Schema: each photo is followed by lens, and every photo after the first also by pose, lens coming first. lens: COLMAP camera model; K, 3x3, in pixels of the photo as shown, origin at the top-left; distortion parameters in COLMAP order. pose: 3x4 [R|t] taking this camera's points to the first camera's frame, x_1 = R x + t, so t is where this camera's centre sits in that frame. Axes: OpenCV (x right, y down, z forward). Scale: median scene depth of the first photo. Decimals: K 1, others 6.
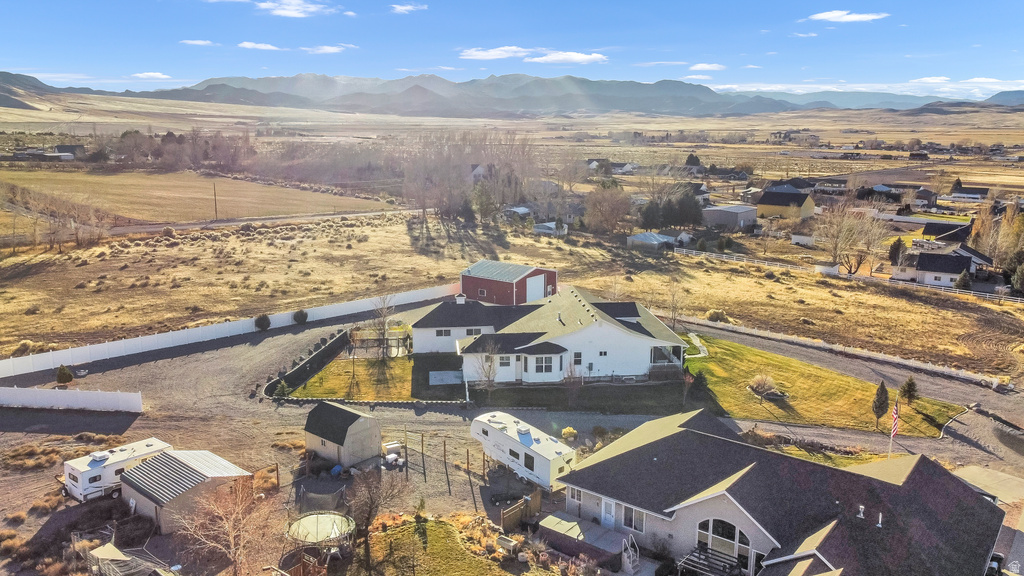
lens RADIAL K [[778.3, 0, 511.8], [0, 778.3, 285.2], [0, 0, 1]] dist [0.003380, -0.003294]
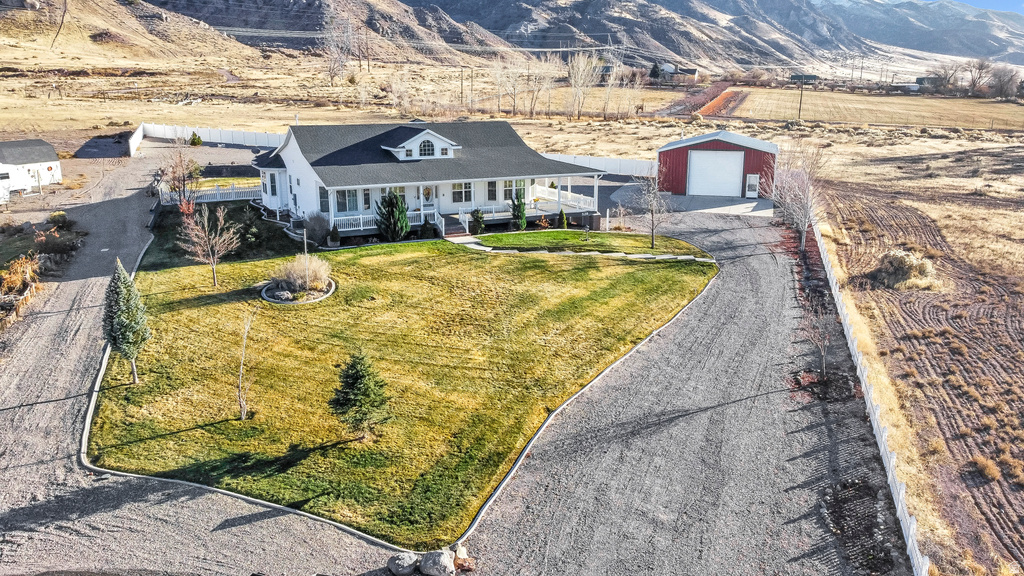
lens RADIAL K [[778.3, 0, 511.8], [0, 778.3, 285.2], [0, 0, 1]] dist [0.003380, -0.003294]
pose [[0.360599, 0.227469, -0.904559, 0.792577], [-0.190565, 0.967317, 0.167283, 0.026069], [0.913046, 0.112055, 0.392161, 0.904180]]
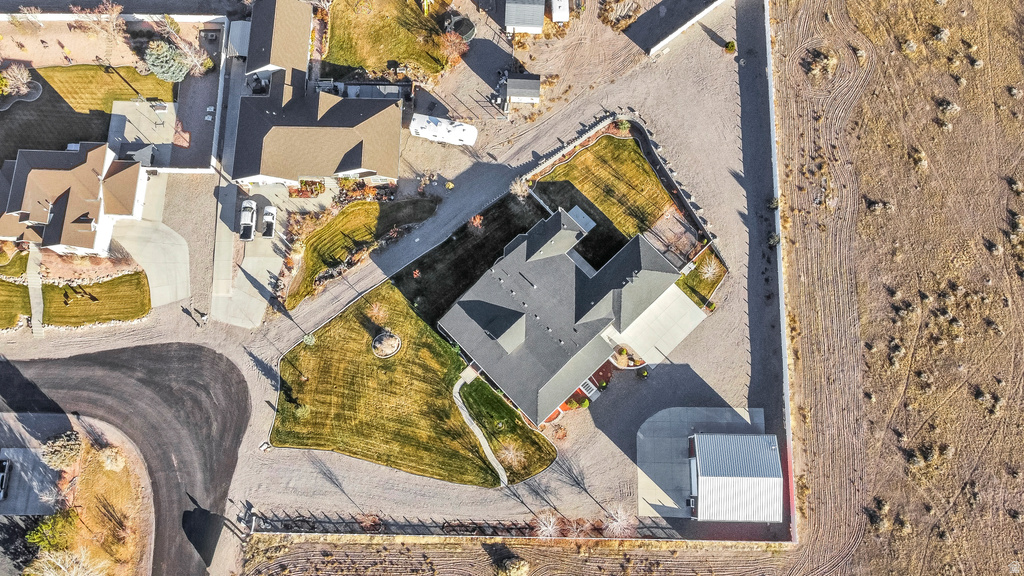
lens RADIAL K [[778.3, 0, 511.8], [0, 778.3, 285.2], [0, 0, 1]] dist [0.003380, -0.003294]
pose [[-0.791490, 0.590791, -0.156557, 0.296732], [-0.134188, 0.081926, 0.987564, -1.241039], [0.596269, 0.802655, 0.014434, 0.999708]]
